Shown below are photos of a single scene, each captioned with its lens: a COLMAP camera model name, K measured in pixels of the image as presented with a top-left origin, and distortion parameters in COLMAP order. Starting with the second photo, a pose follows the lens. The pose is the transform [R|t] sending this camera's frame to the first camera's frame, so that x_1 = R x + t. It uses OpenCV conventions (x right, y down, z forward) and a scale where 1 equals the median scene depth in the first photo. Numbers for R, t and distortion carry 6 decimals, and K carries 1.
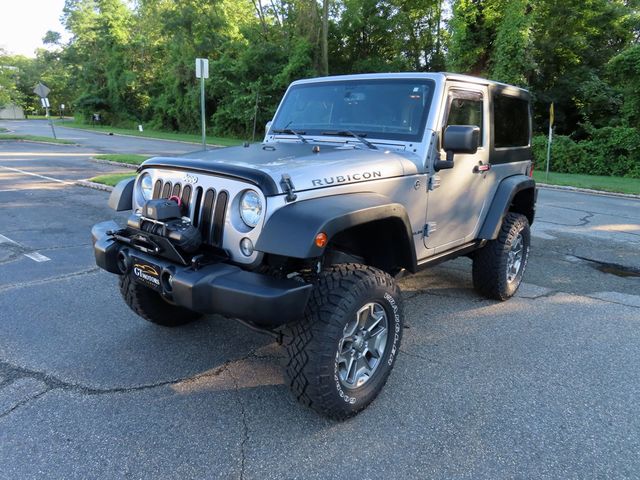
lens RADIAL K [[458.4, 0, 314.1], [0, 458.4, 238.7], [0, 0, 1]] dist [-0.012054, 0.006088]
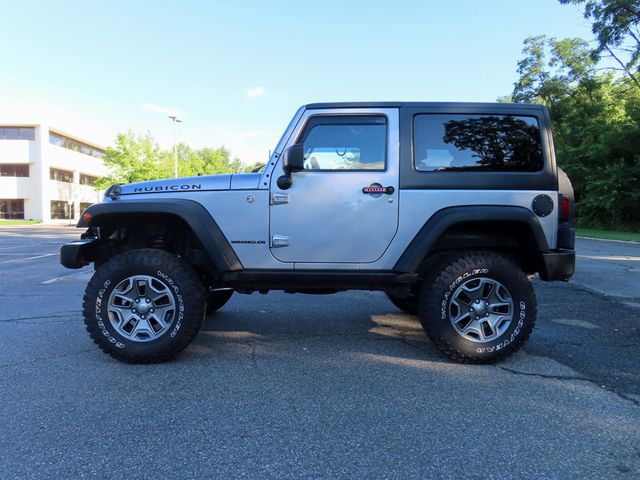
lens RADIAL K [[458.4, 0, 319.3], [0, 458.4, 239.7], [0, 0, 1]] dist [-0.012054, 0.006088]
pose [[0.679516, 0.012300, -0.733558, 0.100951], [-0.165217, 0.976742, -0.136667, 0.009549], [0.714816, 0.214063, 0.665744, 0.031734]]
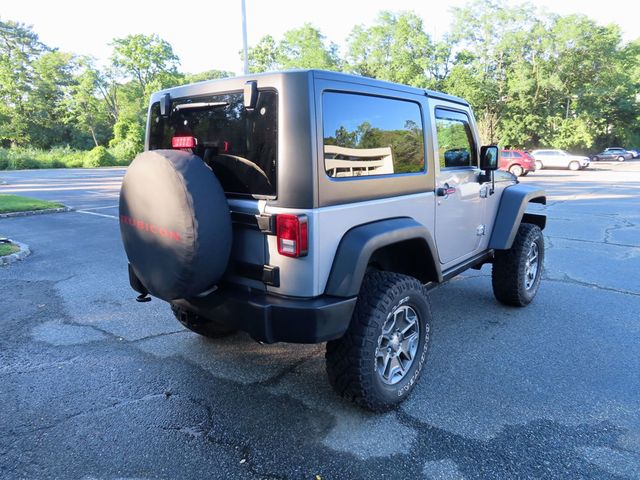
lens RADIAL K [[458.4, 0, 312.0], [0, 458.4, 244.5], [0, 0, 1]] dist [-0.012054, 0.006088]
pose [[-0.999474, -0.028273, 0.015901, 0.026943], [-0.018381, 0.897541, 0.440549, -0.055077], [-0.026728, 0.440025, -0.897588, 0.221436]]
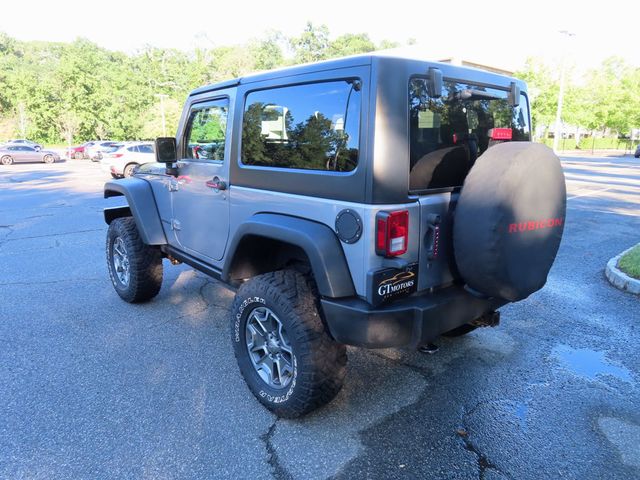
lens RADIAL K [[458.4, 0, 316.8], [0, 458.4, 241.2], [0, 0, 1]] dist [-0.012054, 0.006088]
pose [[-0.141211, 0.188846, -0.971801, 0.123086], [-0.248298, 0.943504, 0.219427, -0.030070], [0.958336, 0.272281, -0.086343, 0.132705]]
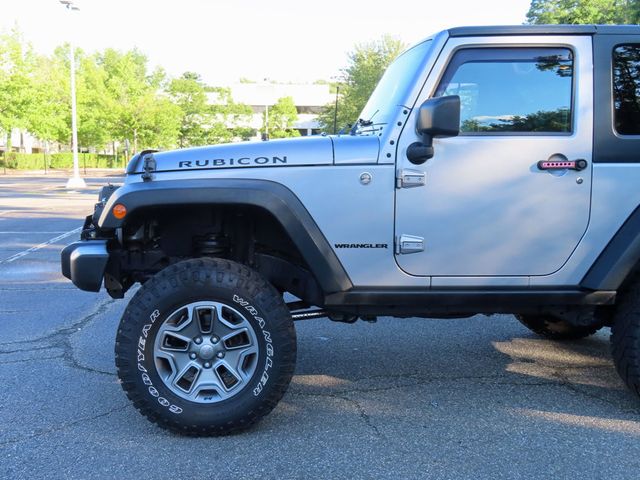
lens RADIAL K [[724.0, 0, 318.3], [0, 724.0, 237.9], [0, 0, 1]] dist [-0.007727, 0.000000]
pose [[0.713007, 0.049269, -0.699424, 0.084349], [-0.152533, 0.984537, -0.086143, 0.007613], [0.684364, 0.168106, 0.709497, 0.010909]]
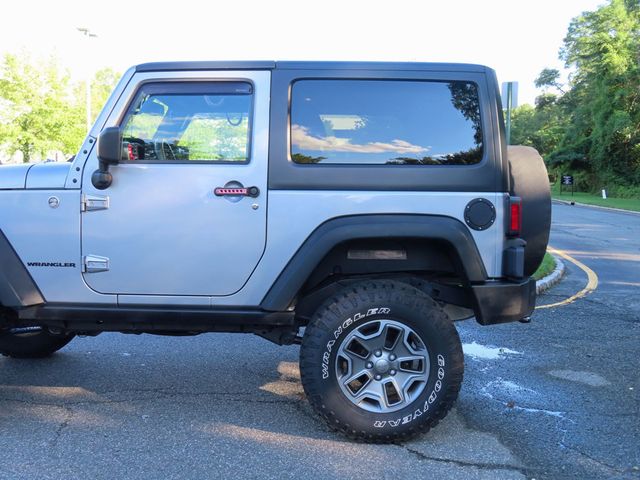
lens RADIAL K [[724.0, 0, 321.6], [0, 724.0, 237.7], [0, 0, 1]] dist [-0.007727, 0.000000]
pose [[0.667443, 0.037049, -0.743739, 0.125443], [-0.173882, 0.978905, -0.107281, -0.000234], [0.724075, 0.200927, 0.659806, 0.043596]]
